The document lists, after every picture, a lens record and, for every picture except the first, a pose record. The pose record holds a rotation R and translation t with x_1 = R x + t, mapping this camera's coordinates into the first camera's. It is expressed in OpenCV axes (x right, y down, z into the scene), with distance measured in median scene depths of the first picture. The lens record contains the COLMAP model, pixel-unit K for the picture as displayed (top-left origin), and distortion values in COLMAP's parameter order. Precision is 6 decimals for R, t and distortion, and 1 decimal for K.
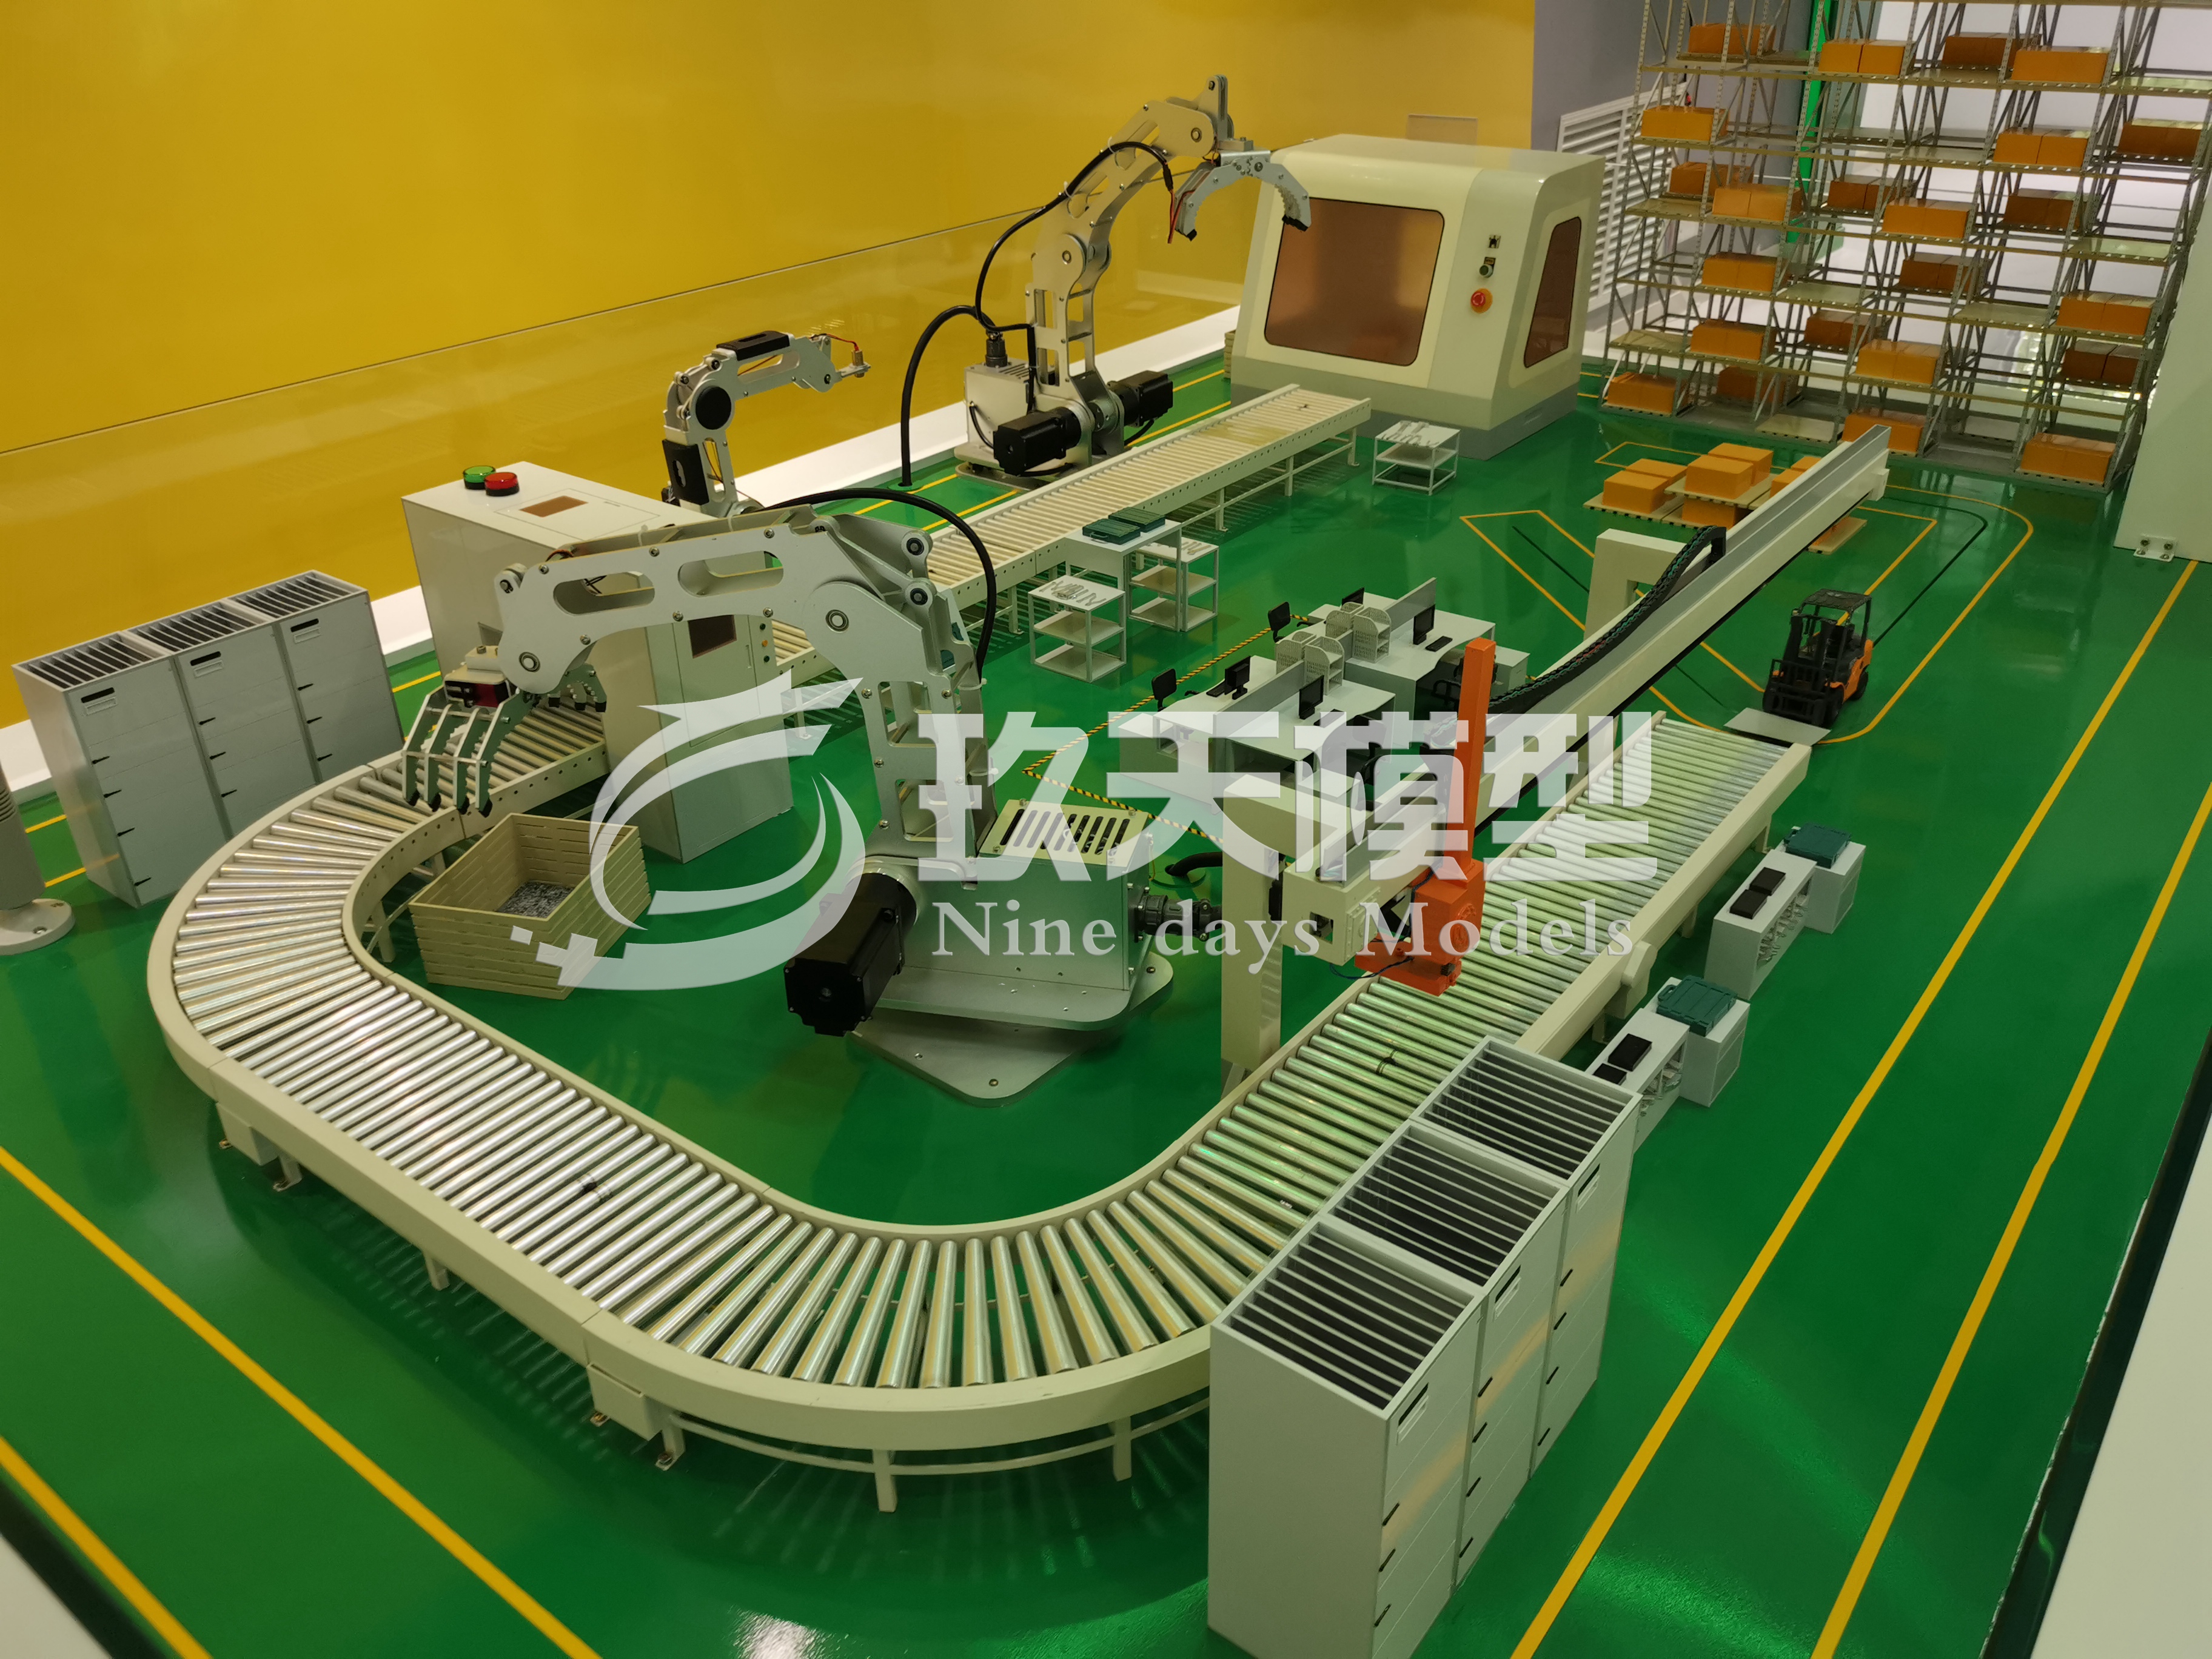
lens RADIAL K [[1717.3, 0, 1093.1], [0, 1717.3, 821.1], [0, 0, 1]] dist [0.058955, -0.071650]
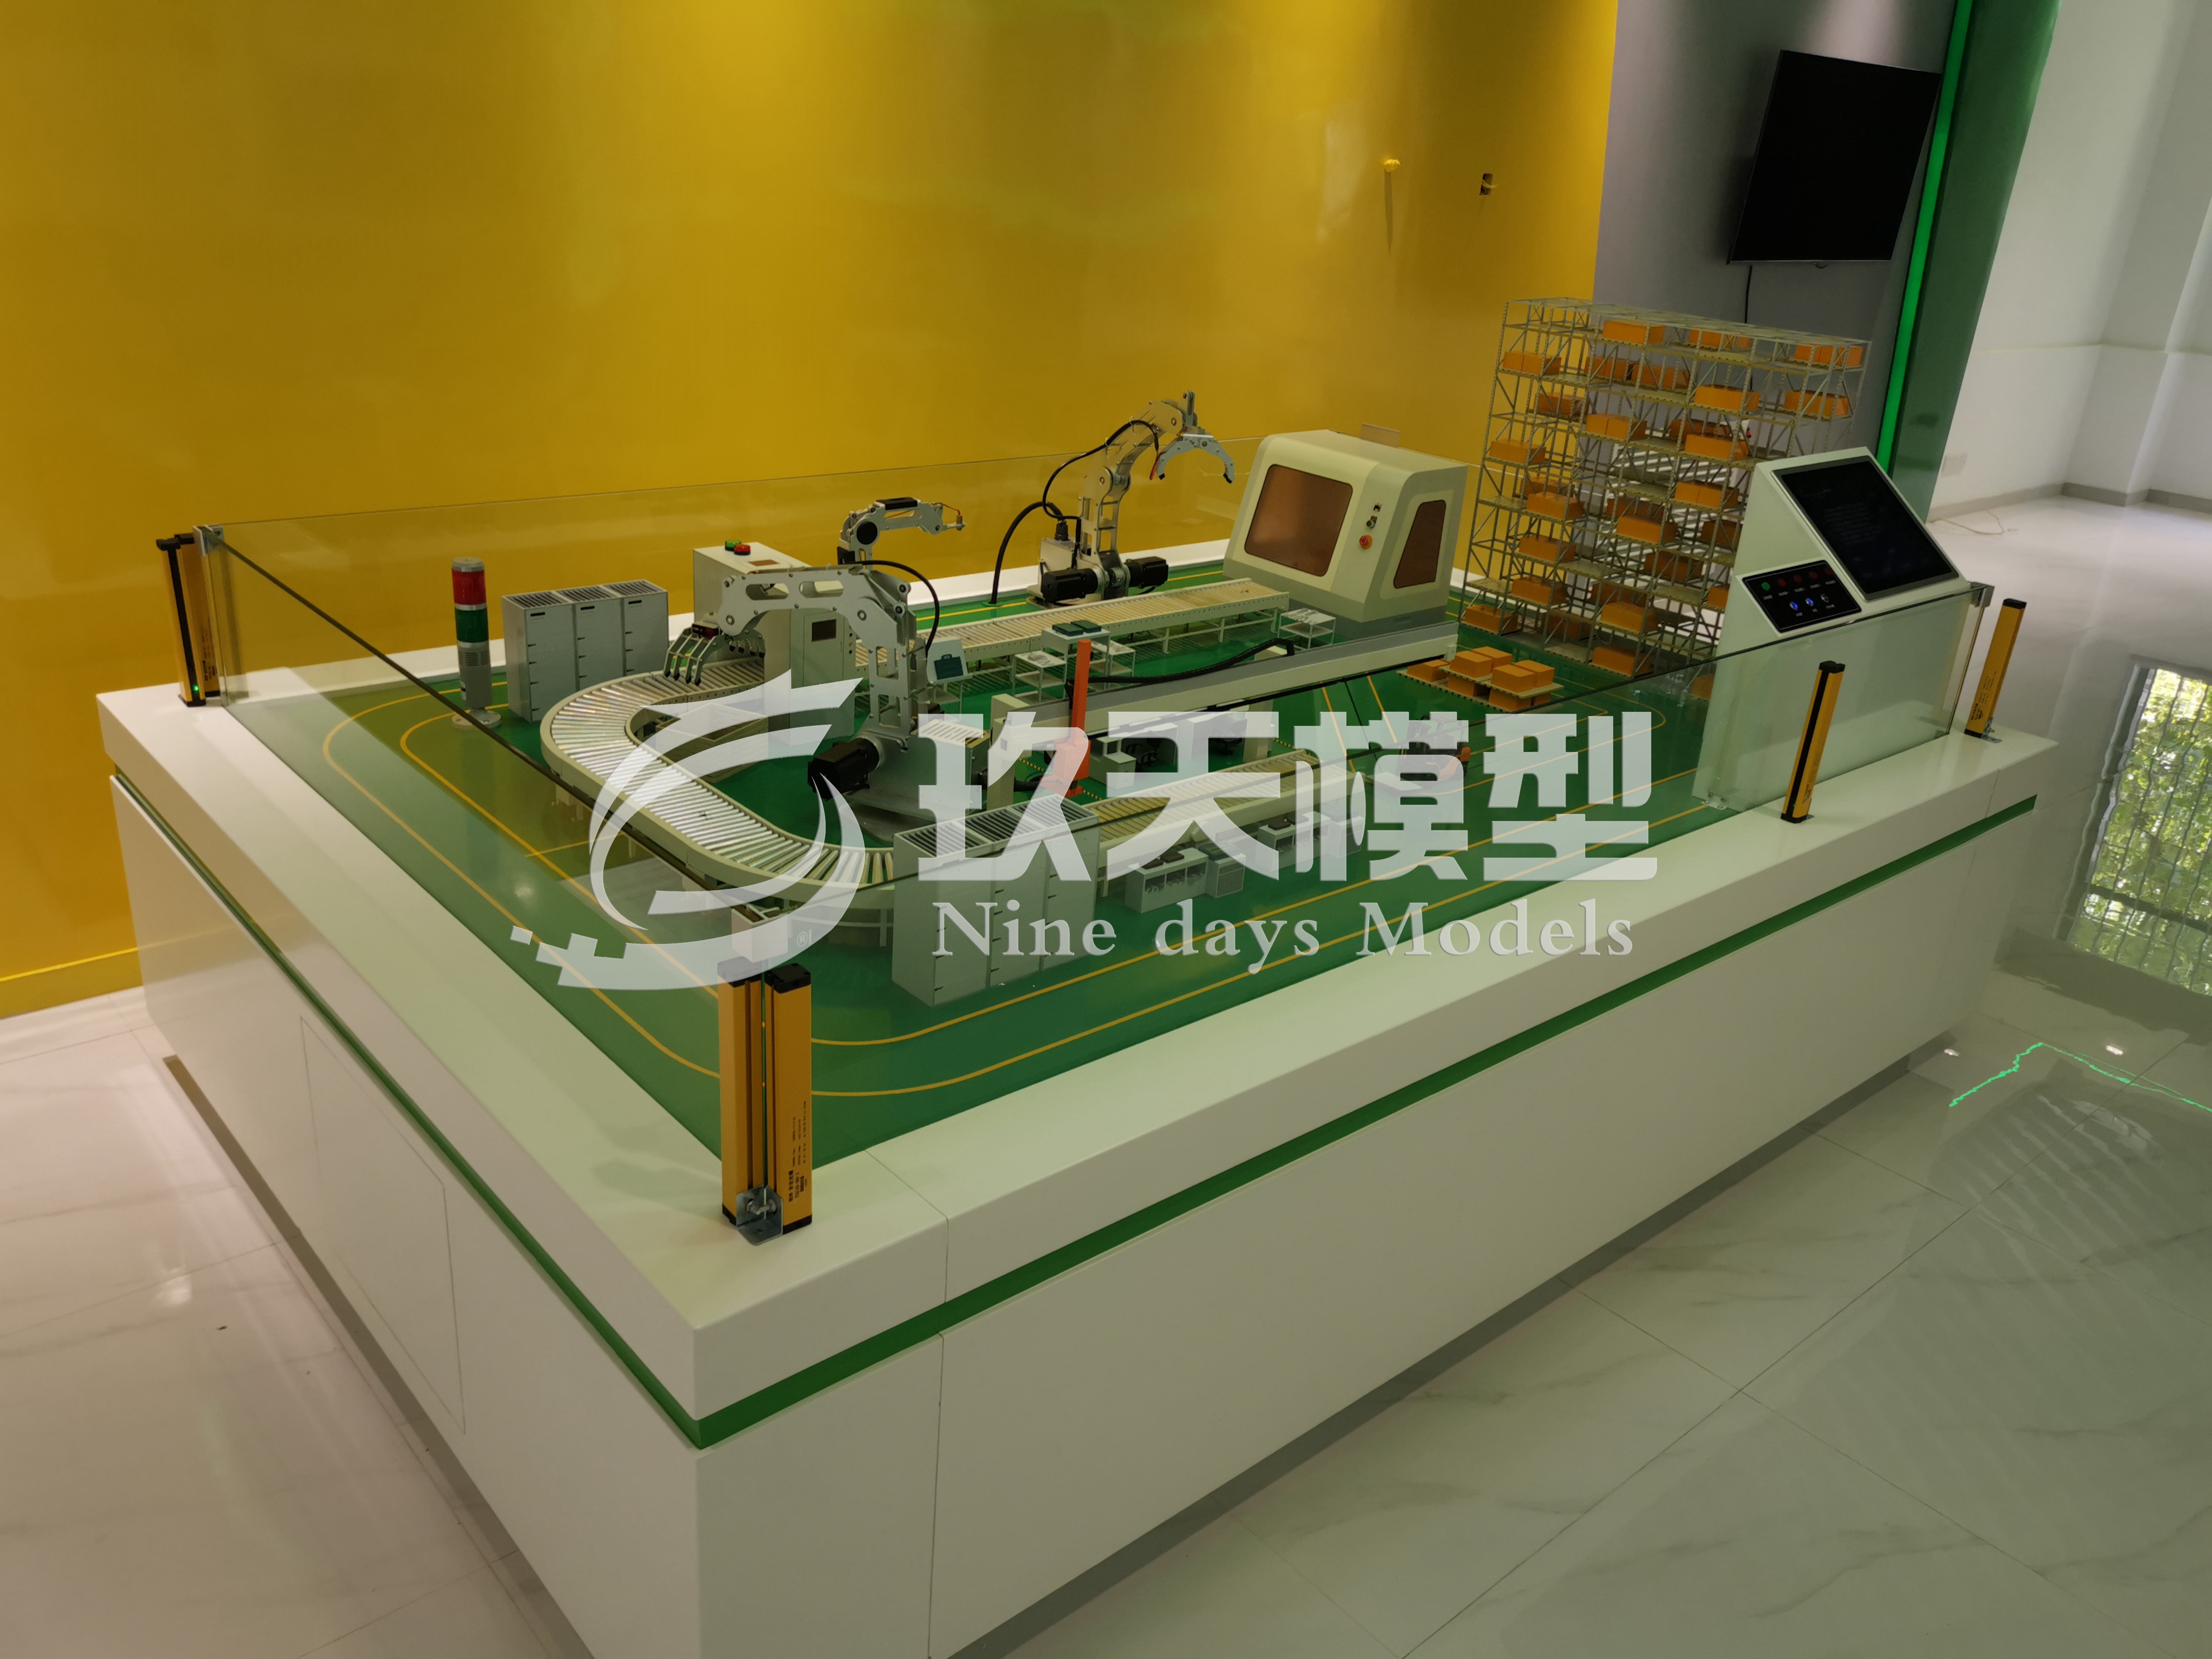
lens RADIAL K [[1717.3, 0, 1093.1], [0, 1717.3, 821.1], [0, 0, 1]] dist [0.058955, -0.071650]
pose [[0.976454, 0.158703, -0.146122, 0.278260], [-0.175170, 0.978633, -0.107671, 0.180288], [0.125912, 0.130732, 0.983390, -0.608650]]
